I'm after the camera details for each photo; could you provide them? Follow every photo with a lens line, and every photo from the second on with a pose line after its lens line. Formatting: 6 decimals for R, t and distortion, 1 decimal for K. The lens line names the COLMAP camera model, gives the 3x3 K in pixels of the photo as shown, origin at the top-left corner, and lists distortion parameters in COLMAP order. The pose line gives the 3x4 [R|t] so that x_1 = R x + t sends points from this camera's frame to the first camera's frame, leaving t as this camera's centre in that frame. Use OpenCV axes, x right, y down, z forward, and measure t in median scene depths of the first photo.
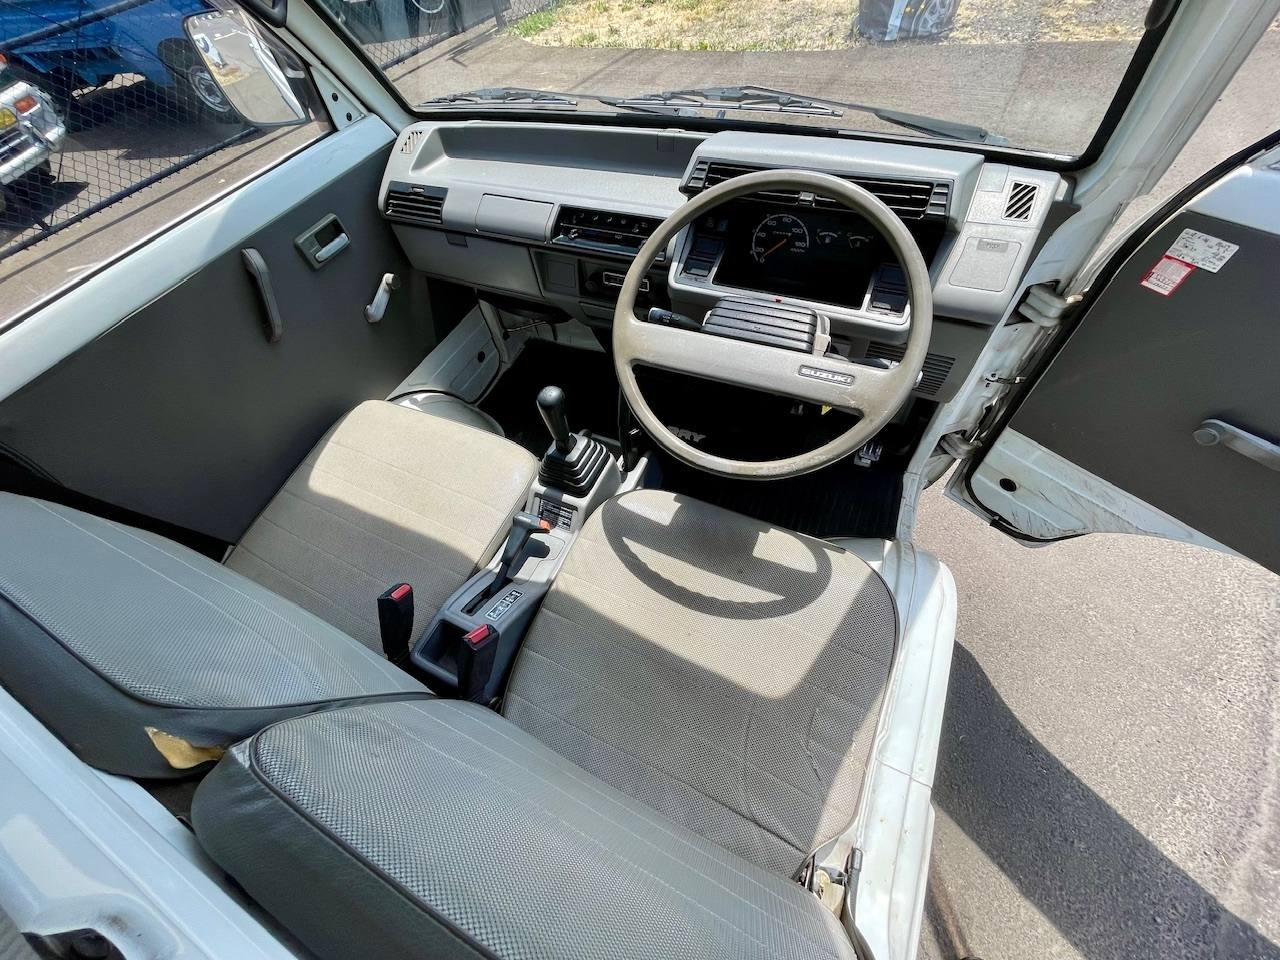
lens RADIAL K [[516.3, 0, 630.2], [0, 516.3, 476.4], [0, 0, 1]] dist [-0.001631, -0.000519]
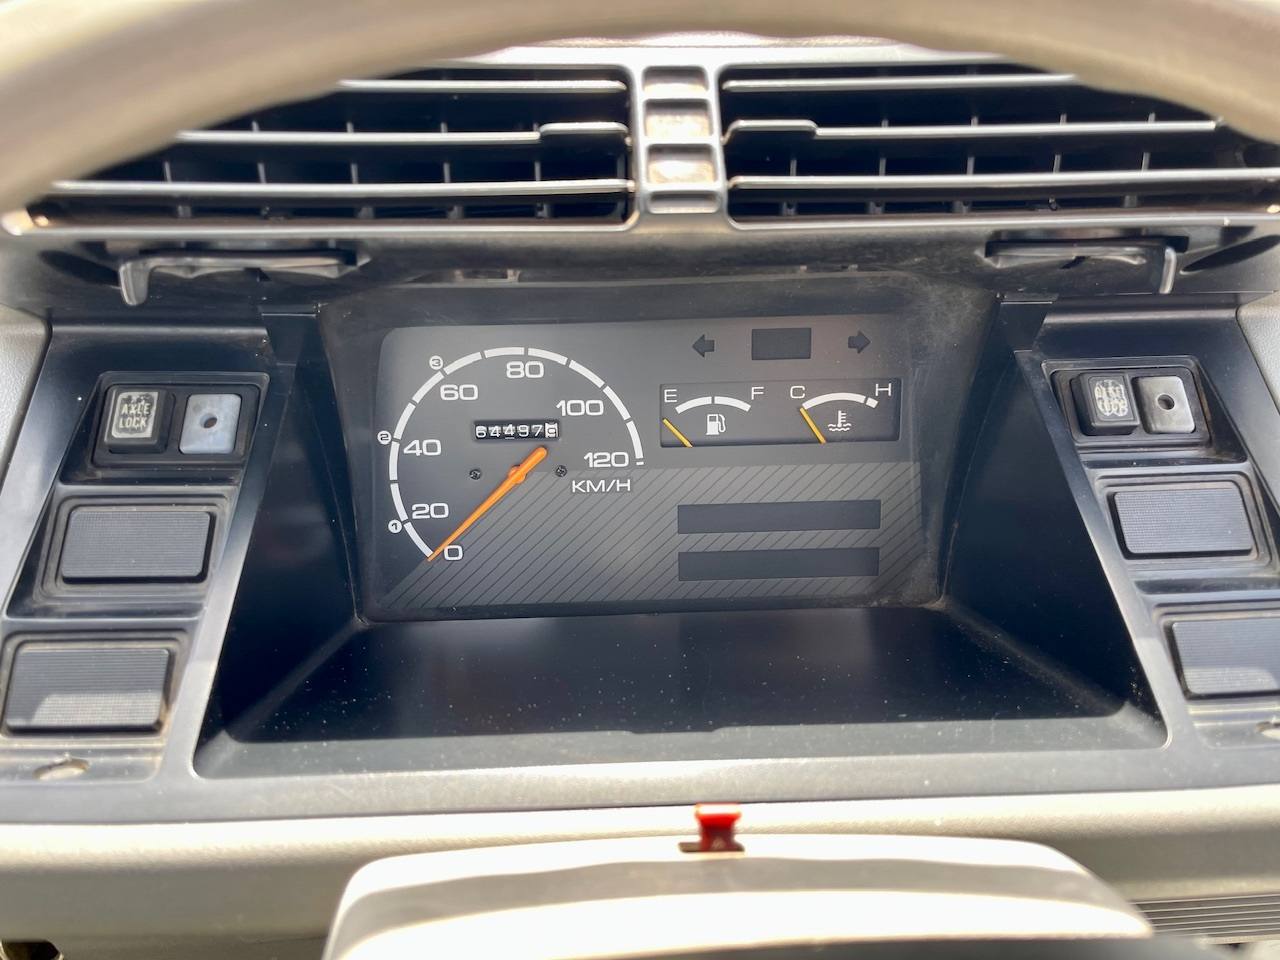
lens RADIAL K [[977.1, 0, 629.4], [0, 977.1, 487.4], [0, 0, 1]] dist [0.070838, -0.102809]
pose [[0.870395, -0.146548, 0.470039, 0.126529], [0.331137, 0.880743, -0.338587, -0.270210], [-0.364364, 0.450351, 0.815121, 0.606817]]
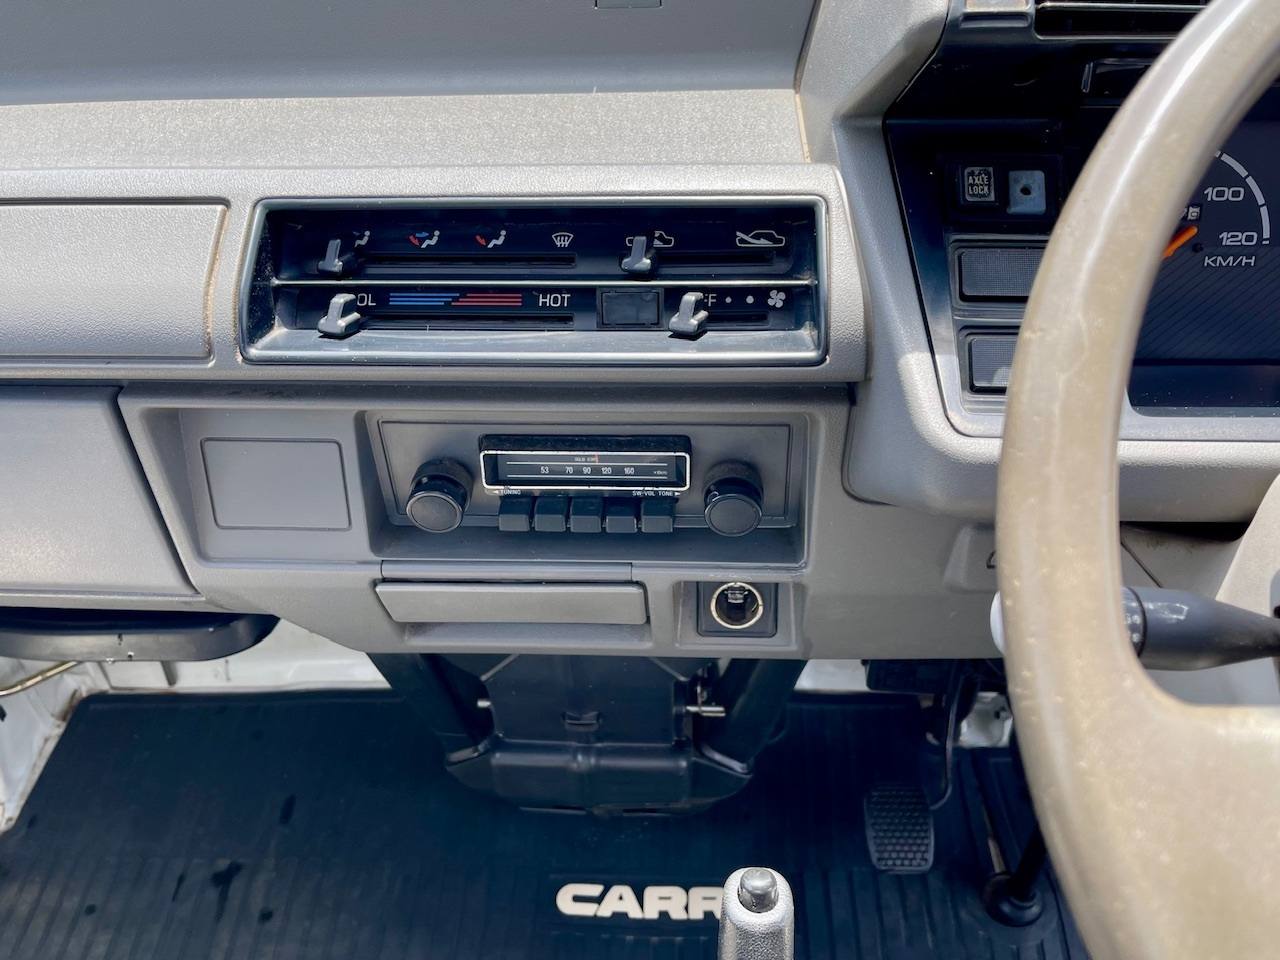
lens RADIAL K [[1049.7, 0, 641.0], [0, 1049.7, 488.2], [0, 0, 1]] dist [0.062899, -0.110681]
pose [[0.919961, -0.172138, 0.352192, -0.167042], [0.271041, 0.928389, -0.254226, -0.250786], [-0.283210, 0.329336, 0.900738, 0.582914]]
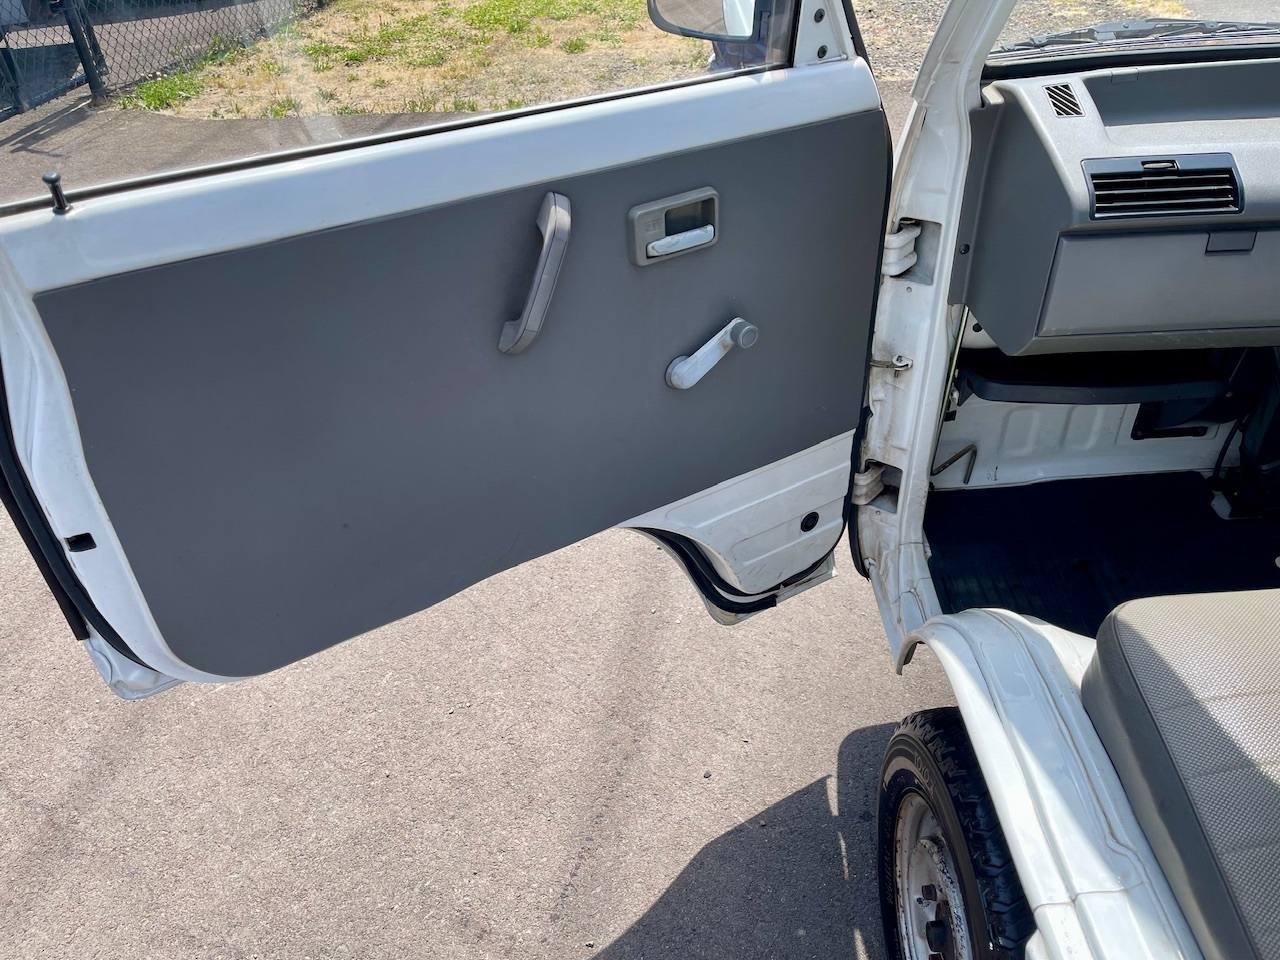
lens RADIAL K [[963.2, 0, 652.7], [0, 963.2, 480.8], [0, 0, 1]] dist [0.065941, -0.099354]
pose [[0.881543, -0.205308, 0.425125, -1.511420], [0.341313, 0.899295, -0.273448, -0.201677], [-0.326172, 0.386156, 0.862841, 0.505641]]
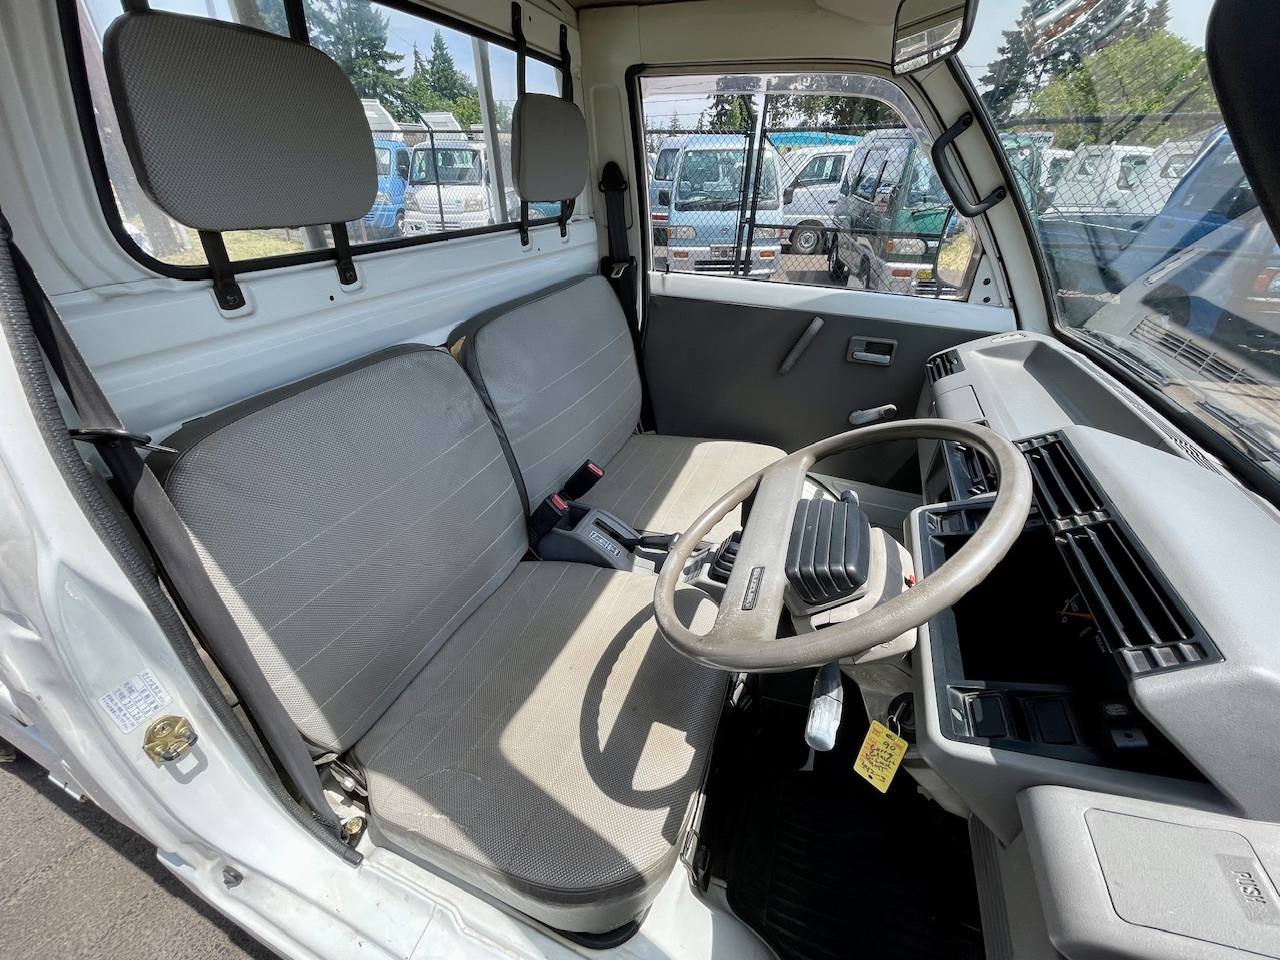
lens RADIAL K [[520.2, 0, 629.4], [0, 520.2, 474.1], [0, 0, 1]] dist [-0.009393, -0.000013]
pose [[0.059692, 0.609450, -0.790574, 0.599486], [-0.827598, 0.473042, 0.302178, -0.240143], [0.558138, 0.636240, 0.532617, 0.232122]]
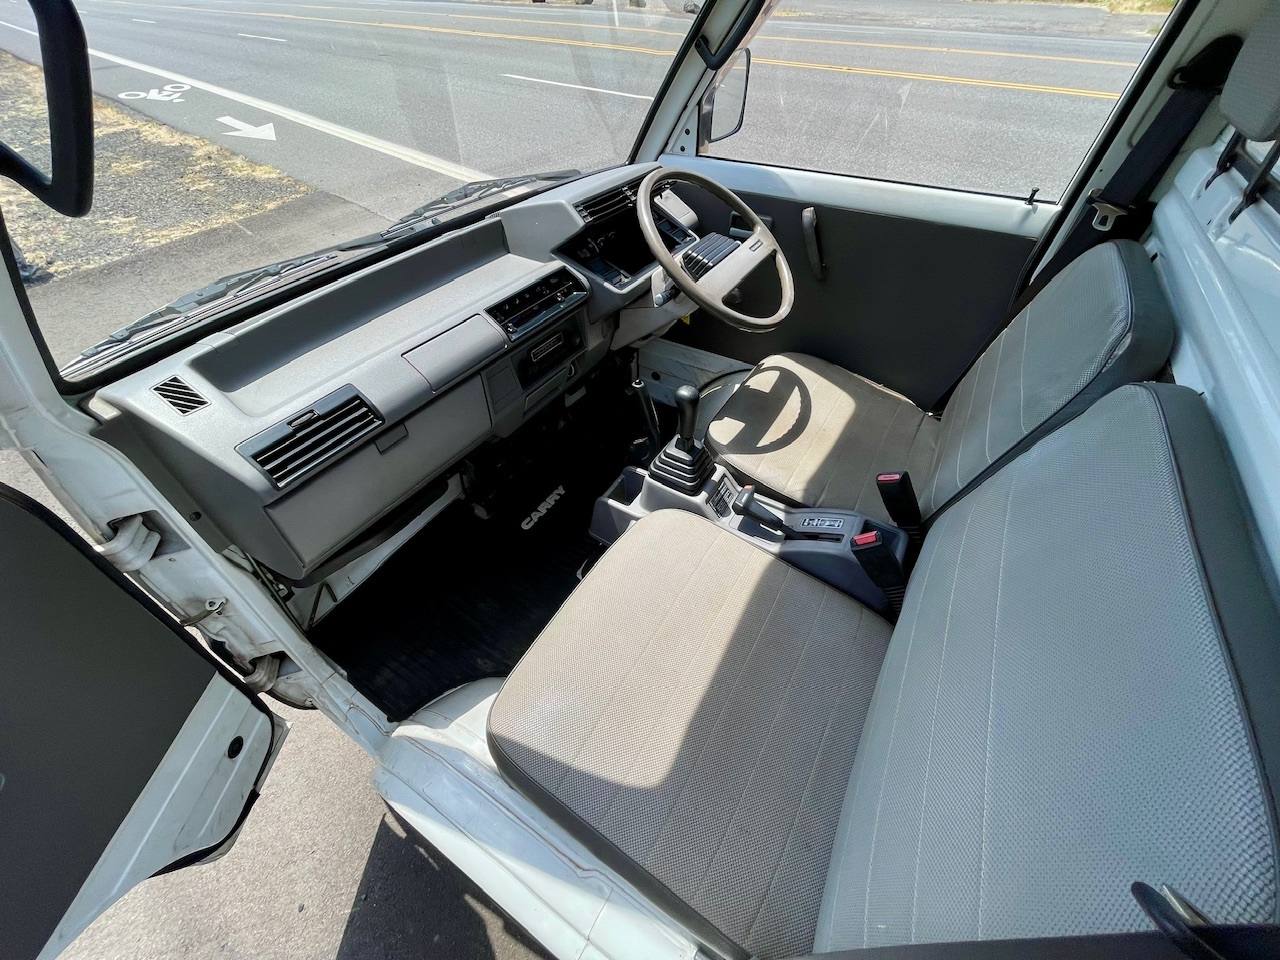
lens RADIAL K [[510.9, 0, 628.4], [0, 510.9, 481.8], [0, 0, 1]] dist [0.000076, 0.000340]
pose [[0.091192, -0.600427, 0.794463, -1.029616], [0.802174, 0.517023, 0.298671, -0.436218], [-0.590086, 0.610061, 0.528795, 0.552249]]
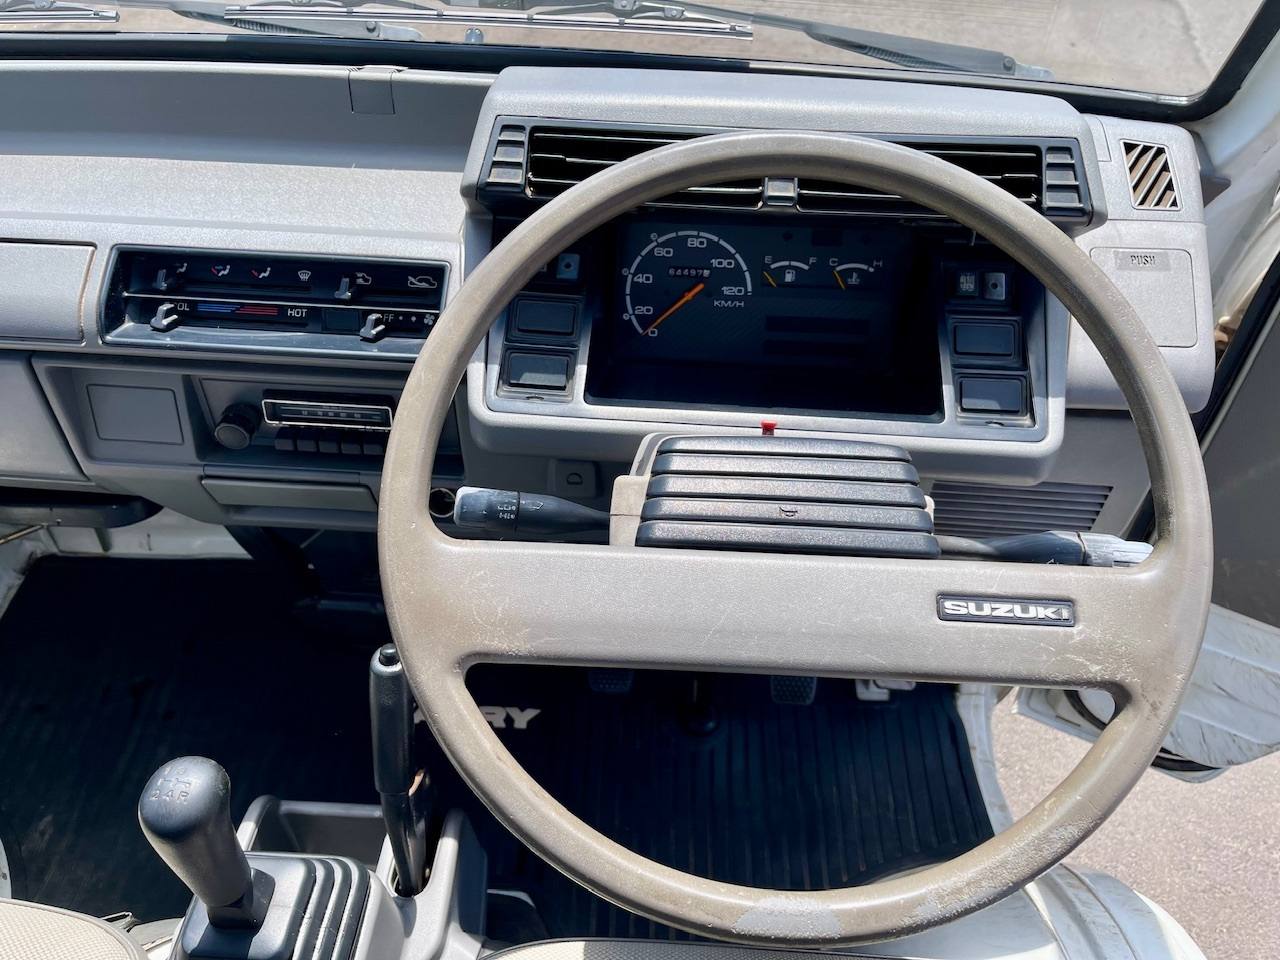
lens RADIAL K [[977.1, 0, 629.4], [0, 977.1, 487.4], [0, 0, 1]] dist [0.070838, -0.102809]
pose [[0.915837, -0.163034, 0.366963, -0.086162], [0.238214, 0.956279, -0.169660, -0.151053], [-0.323259, 0.242796, 0.914633, 0.270218]]
